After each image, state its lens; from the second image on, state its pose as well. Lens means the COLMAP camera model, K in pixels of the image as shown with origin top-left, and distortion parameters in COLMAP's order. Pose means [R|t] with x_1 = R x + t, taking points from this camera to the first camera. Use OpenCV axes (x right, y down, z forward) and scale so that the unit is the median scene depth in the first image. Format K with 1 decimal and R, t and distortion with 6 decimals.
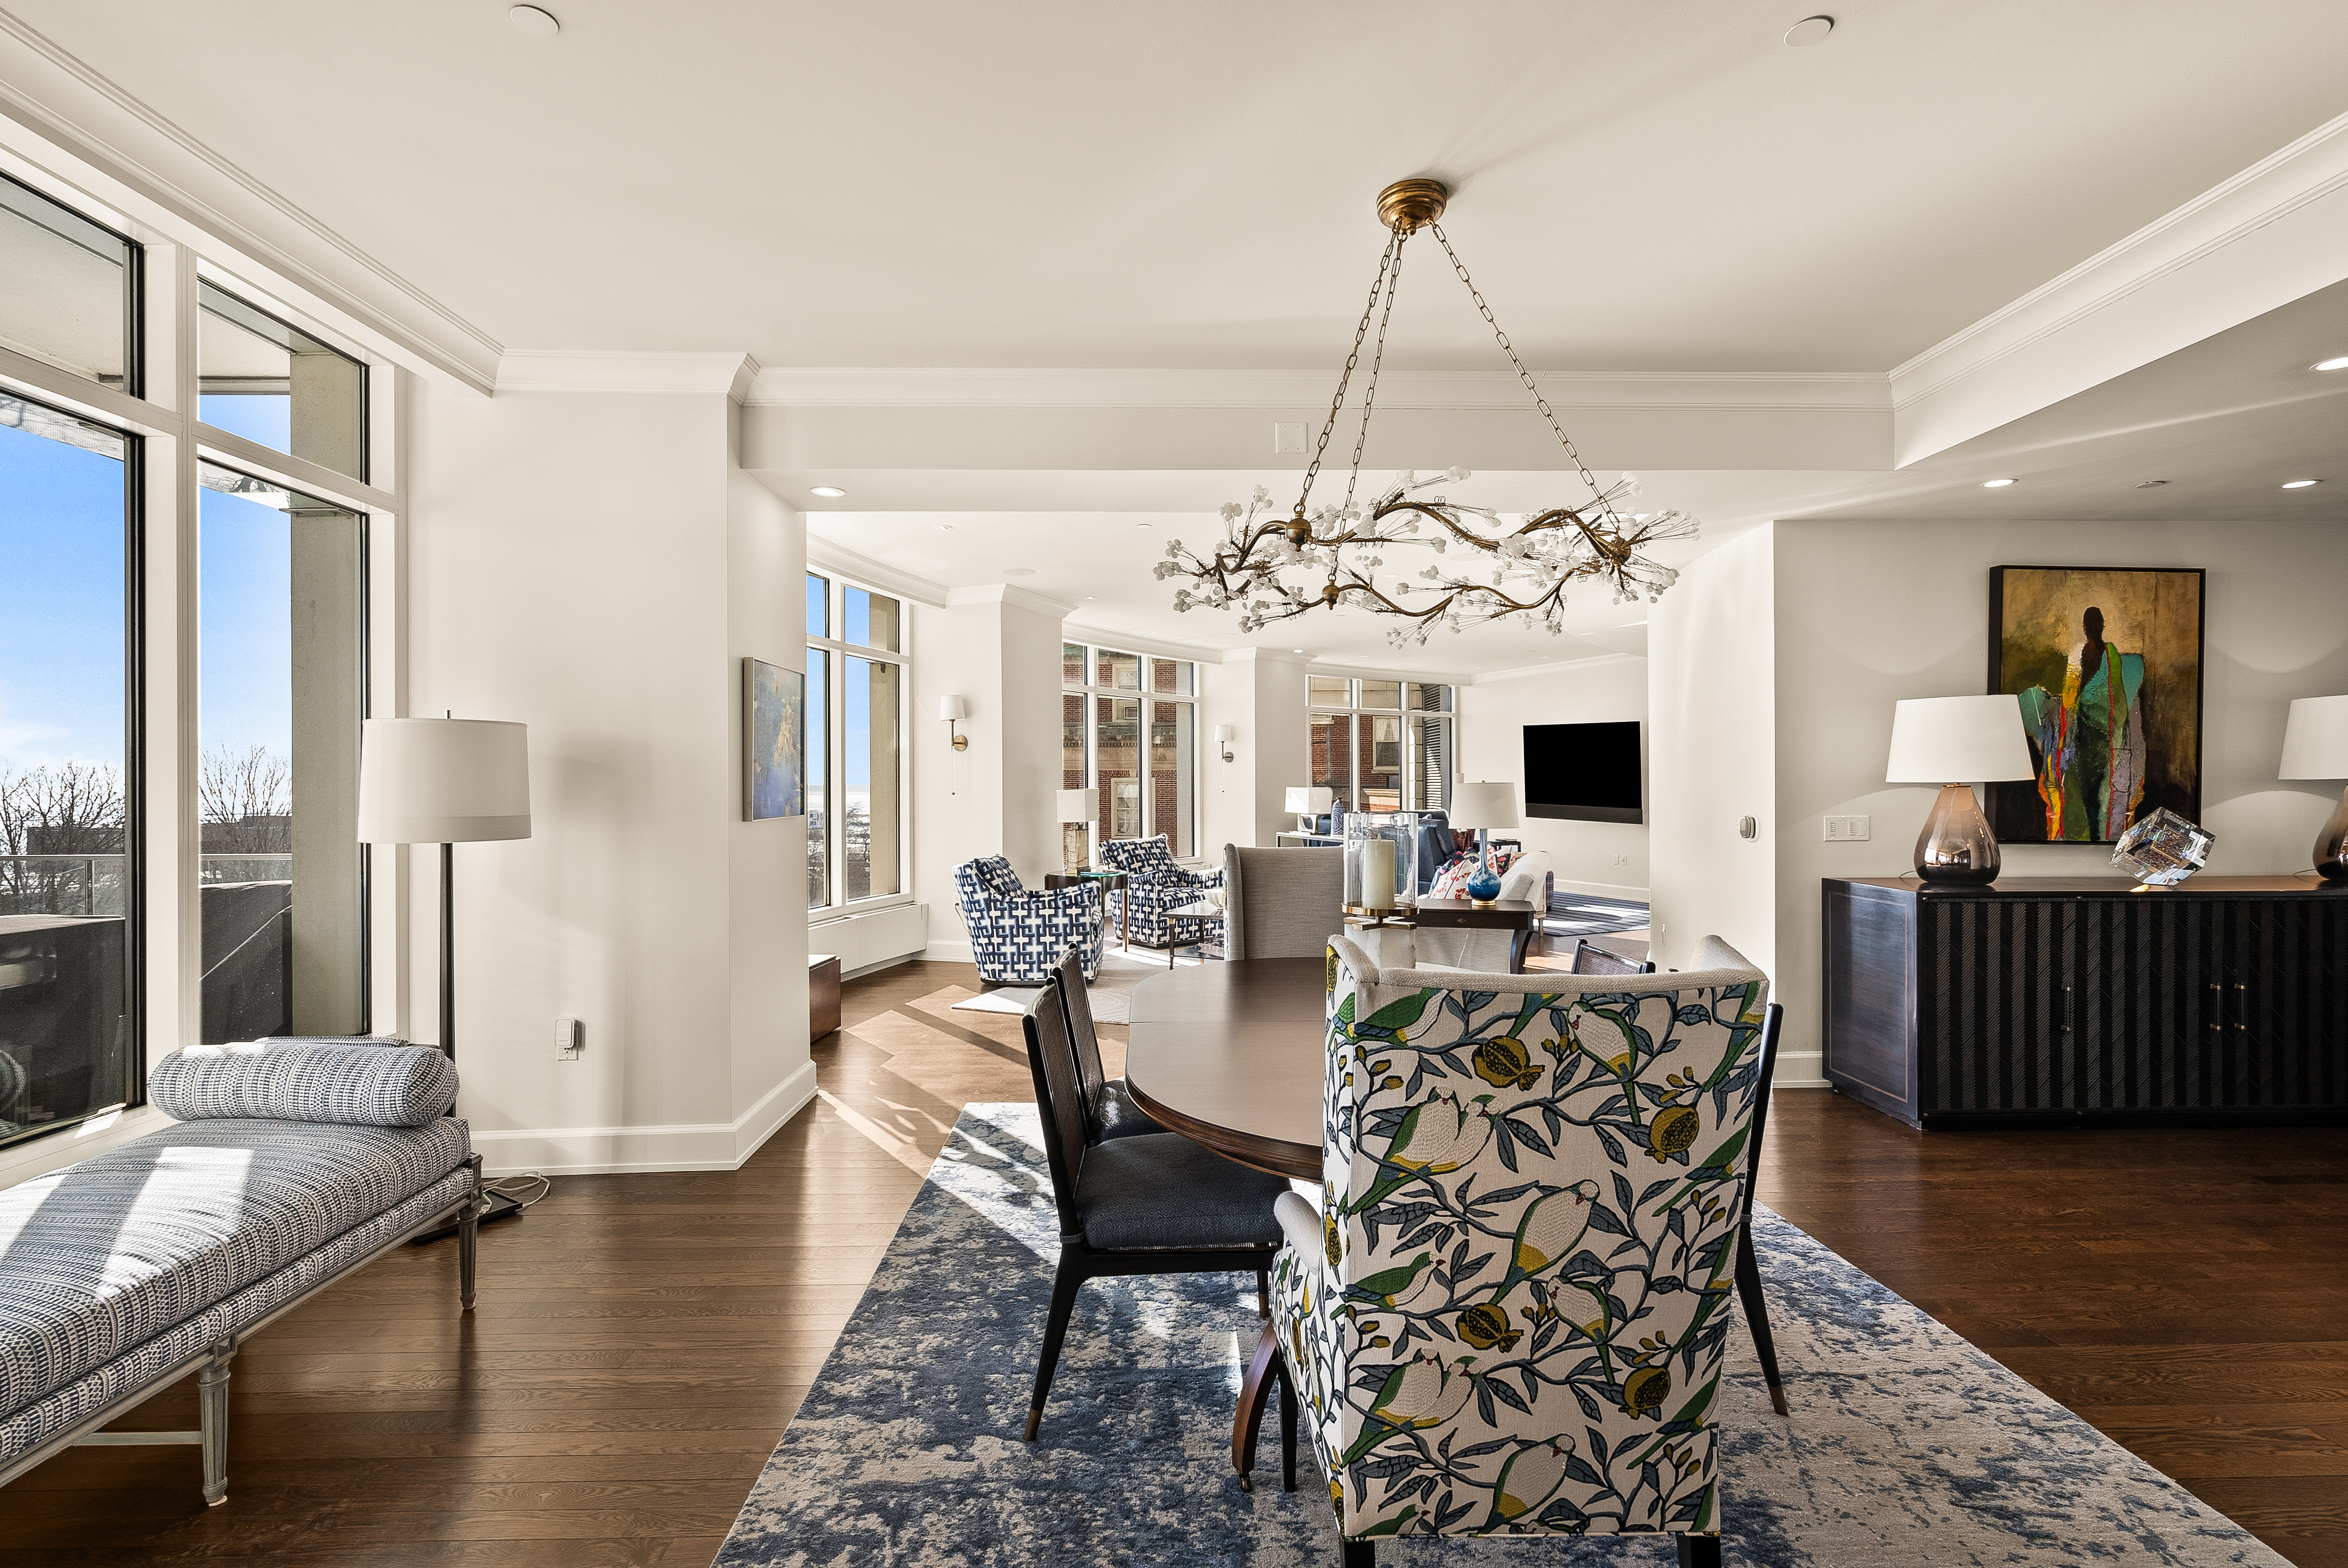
lens RADIAL K [[1083.0, 0, 1166.5], [0, 1083.0, 782.5], [0, 0, 1]] dist [-0.002518, 0.001476]
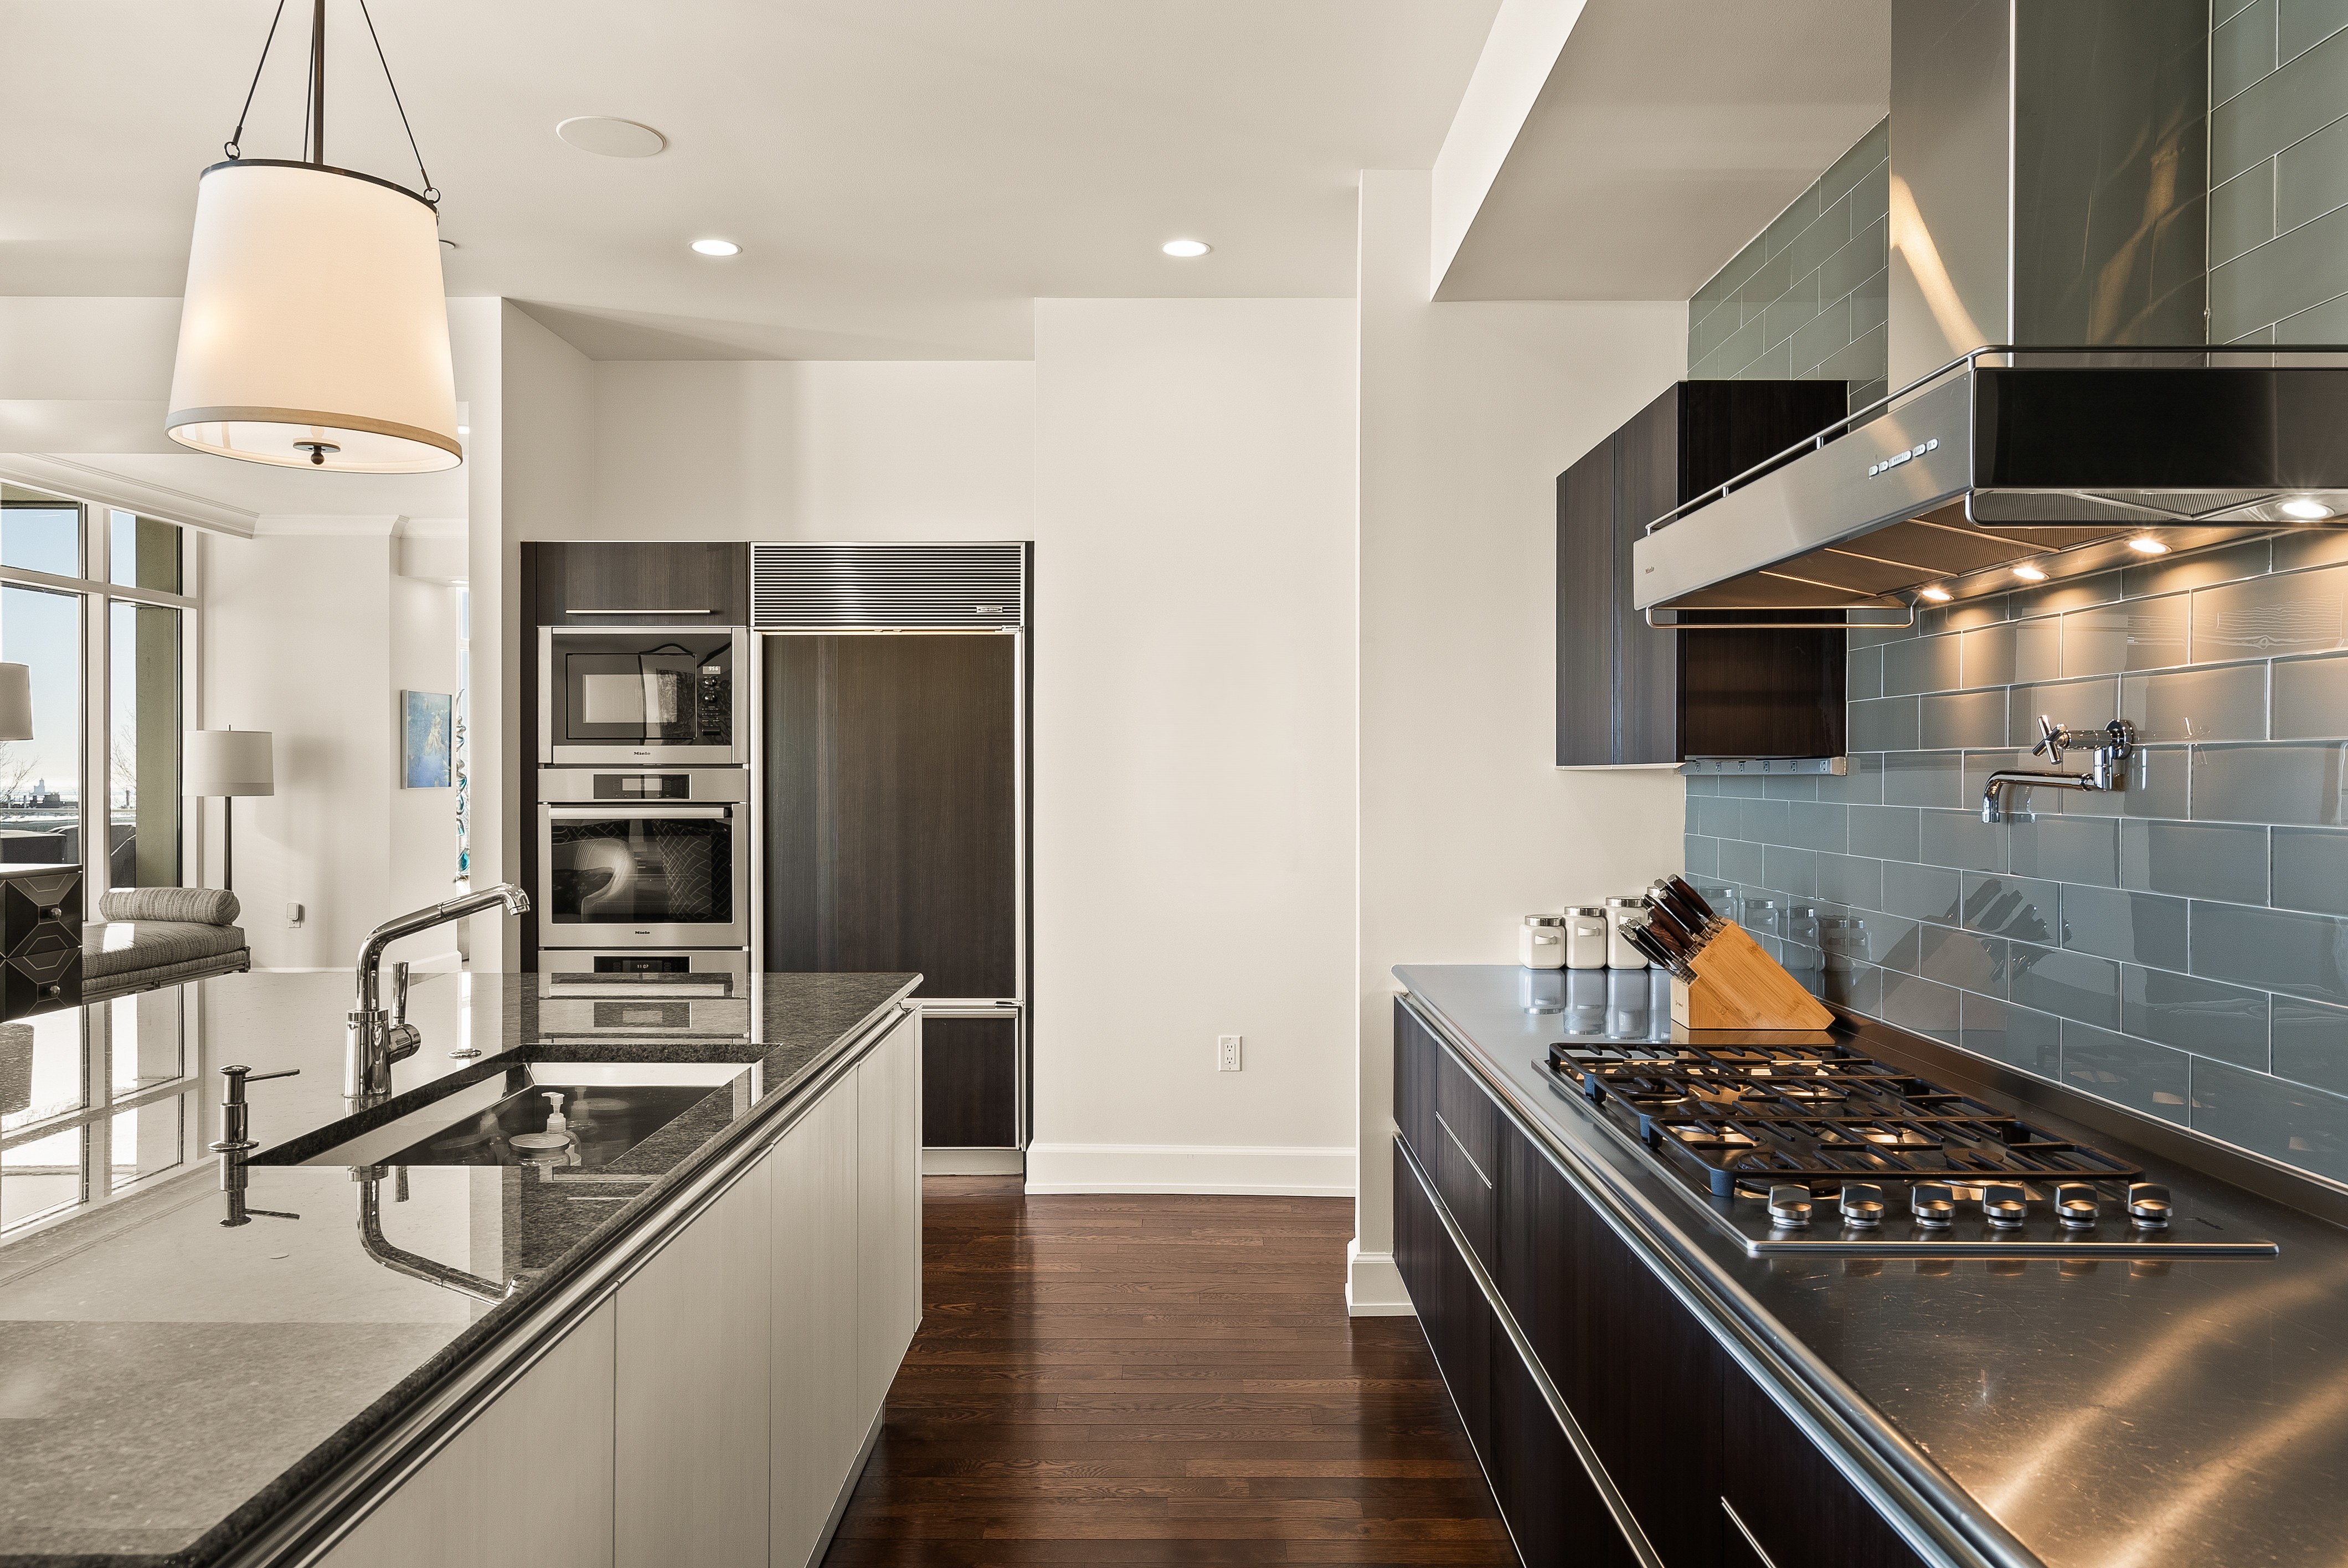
lens RADIAL K [[1565.6, 0, 1141.5], [0, 1565.6, 778.9], [0, 0, 1]] dist [0.002803, 0.003781]
pose [[0.999743, 0.008500, -0.021023, 0.880435], [-0.008309, 0.999924, 0.009145, -0.011367], [0.021099, -0.008968, 0.999737, -1.524270]]
